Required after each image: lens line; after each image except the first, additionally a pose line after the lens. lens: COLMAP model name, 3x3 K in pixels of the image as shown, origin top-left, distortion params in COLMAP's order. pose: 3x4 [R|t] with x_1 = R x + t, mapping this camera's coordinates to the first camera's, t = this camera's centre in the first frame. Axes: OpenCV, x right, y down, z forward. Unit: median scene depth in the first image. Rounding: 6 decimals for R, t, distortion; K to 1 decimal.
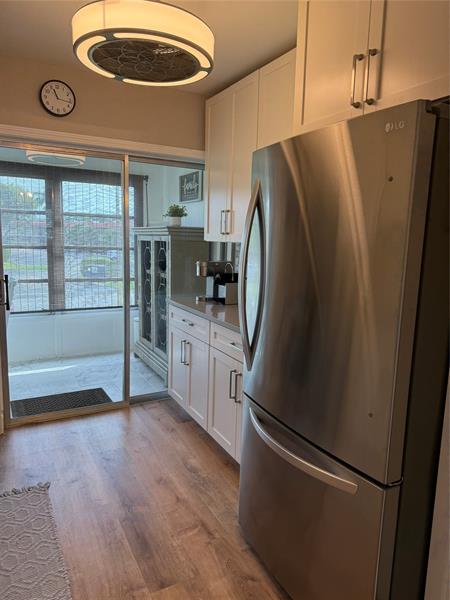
lens RADIAL K [[420.7, 0, 227.3], [0, 420.7, 301.4], [0, 0, 1]] dist [0.034606, -0.025703]
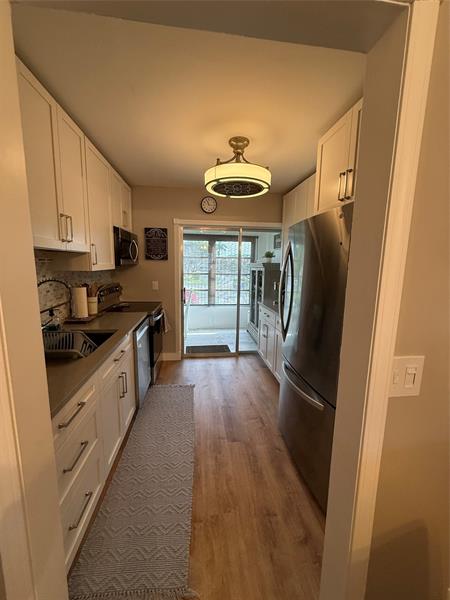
lens RADIAL K [[234.2, 0, 223.8], [0, 234.2, 298.5], [0, 0, 1]] dist [0.001432, 0.000305]
pose [[0.933003, 0.036845, -0.357976, 0.100959], [-0.042536, 0.999063, -0.008031, -0.005081], [0.357345, 0.022720, 0.933696, -0.052156]]
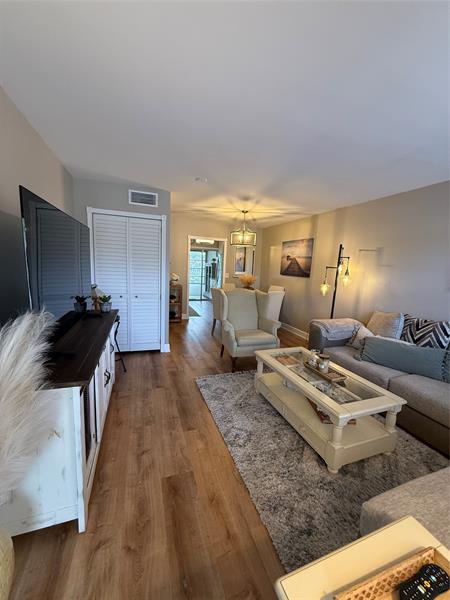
lens RADIAL K [[234.2, 0, 226.4], [0, 234.2, 296.3], [0, 0, 1]] dist [0.001432, 0.000305]
pose [[0.990425, 0.030059, -0.134741, 0.483538], [-0.033356, 0.999195, -0.022276, 0.297070], [0.133963, 0.026557, 0.990630, -1.905528]]
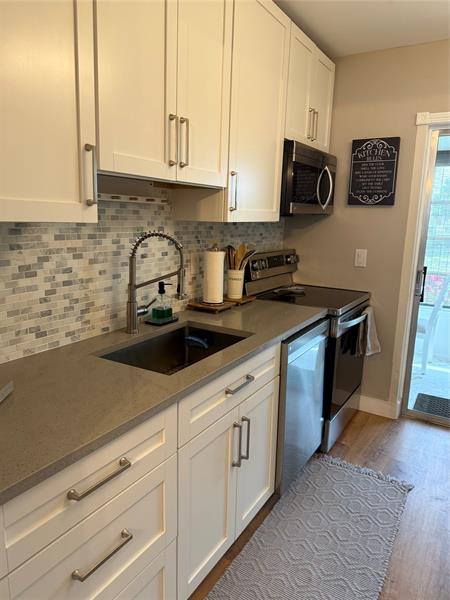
lens RADIAL K [[420.7, 0, 223.8], [0, 420.7, 298.0], [0, 0, 1]] dist [0.034606, -0.025703]
pose [[0.508989, 0.146314, -0.848247, 0.088384], [-0.139297, 0.986459, 0.086569, -0.010143], [0.849427, 0.074096, 0.522478, 0.085250]]
